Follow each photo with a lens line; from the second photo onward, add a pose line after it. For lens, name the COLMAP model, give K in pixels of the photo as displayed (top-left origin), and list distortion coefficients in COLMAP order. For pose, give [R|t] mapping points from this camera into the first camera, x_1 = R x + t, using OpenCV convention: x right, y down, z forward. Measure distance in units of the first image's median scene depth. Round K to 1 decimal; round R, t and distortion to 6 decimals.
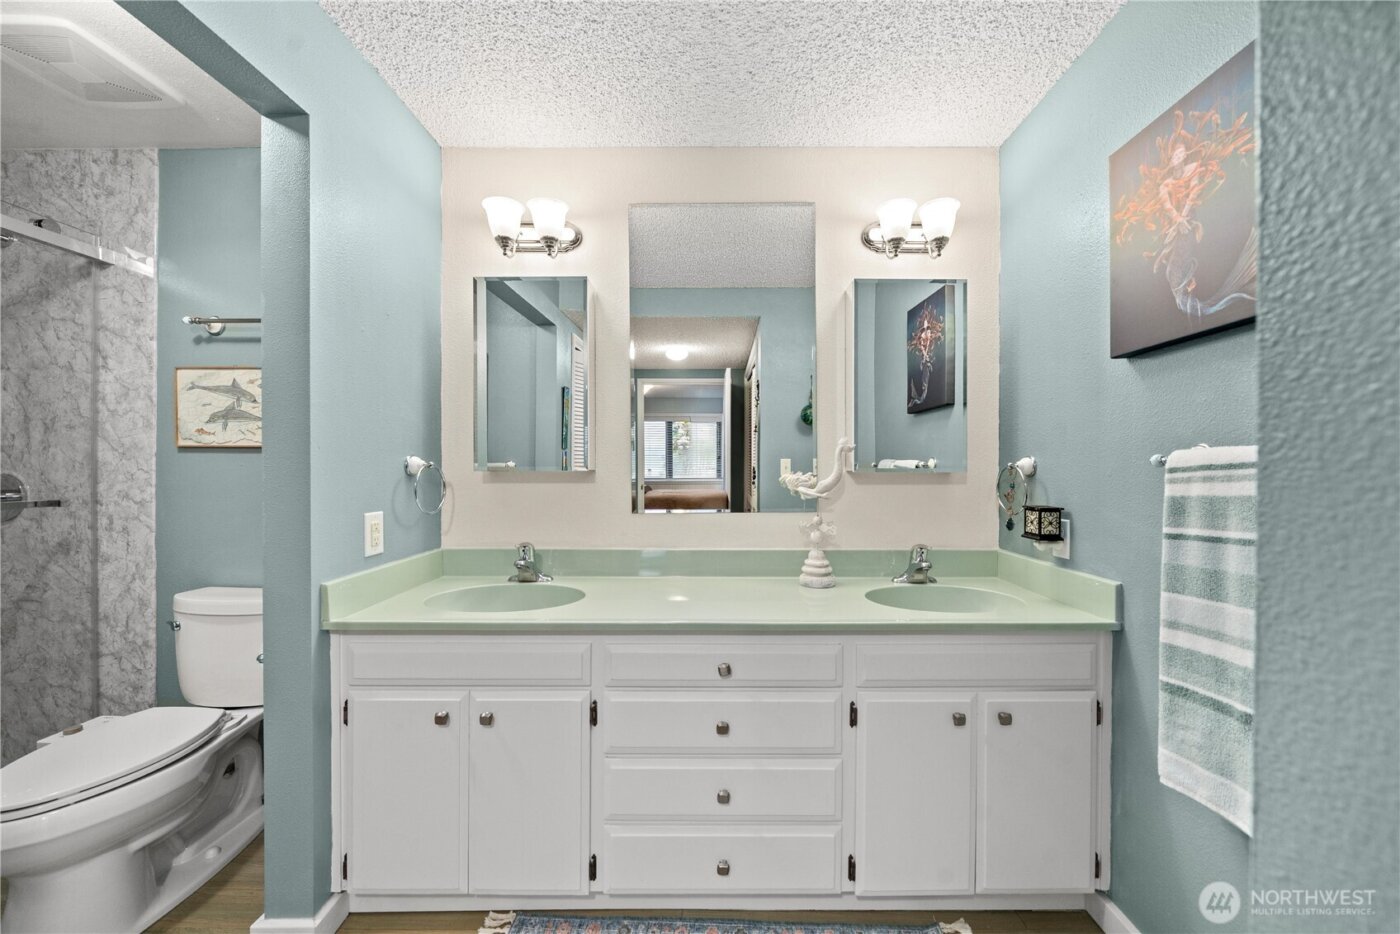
lens RADIAL K [[499.0, 0, 698.0], [0, 499.0, 470.1], [0, 0, 1]] dist [-0.004593, -0.000112]
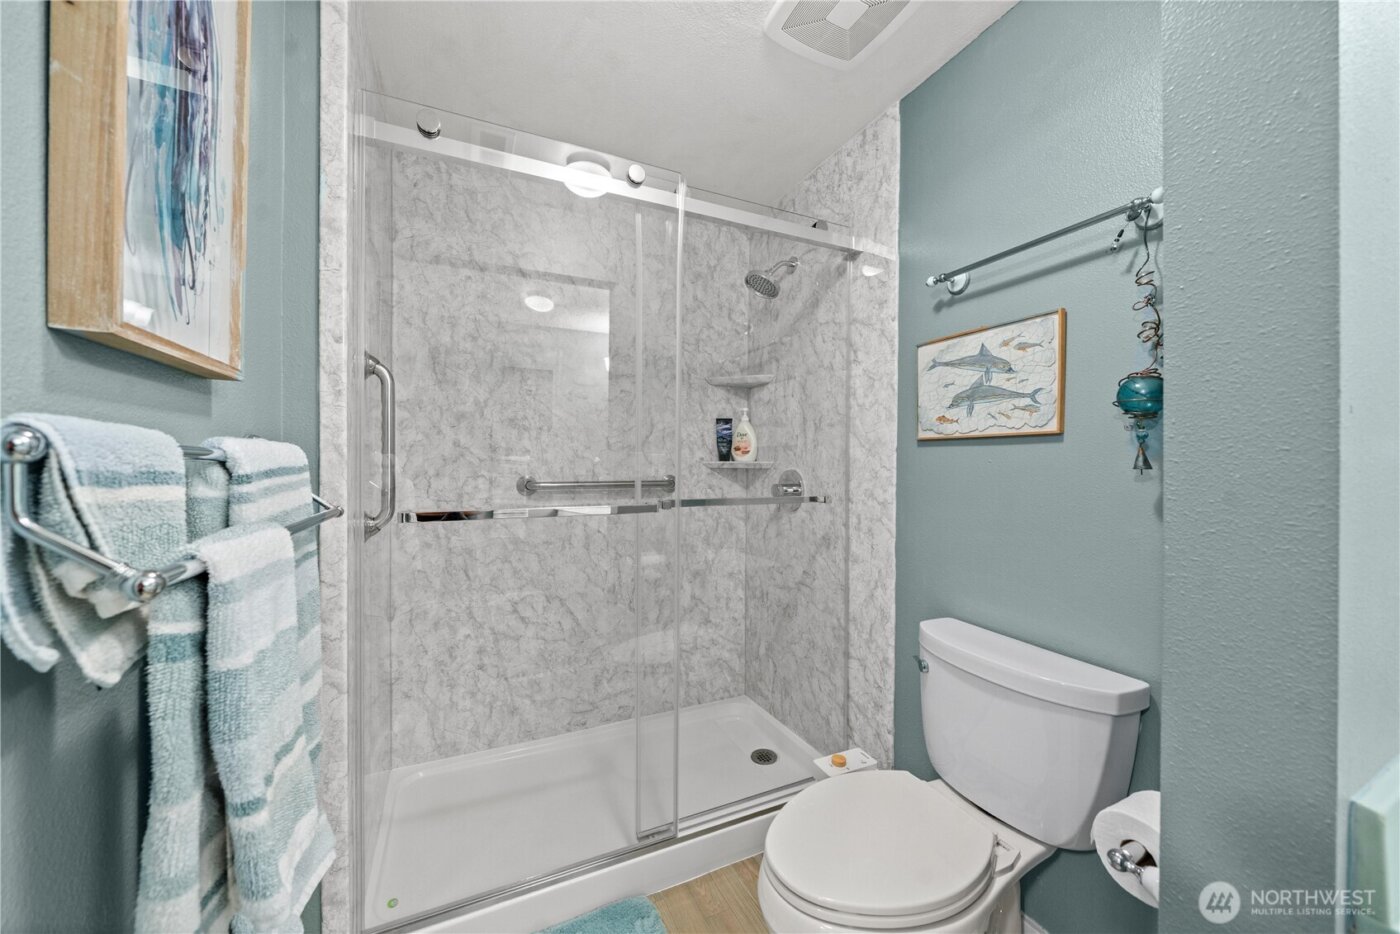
lens RADIAL K [[499.0, 0, 696.0], [0, 499.0, 465.0], [0, 0, 1]] dist [-0.004593, -0.000112]
pose [[0.421570, 0.003220, -0.906790, -0.443784], [-0.006499, 0.999979, 0.000530, -0.002973], [0.906773, 0.005670, 0.421582, 0.307150]]
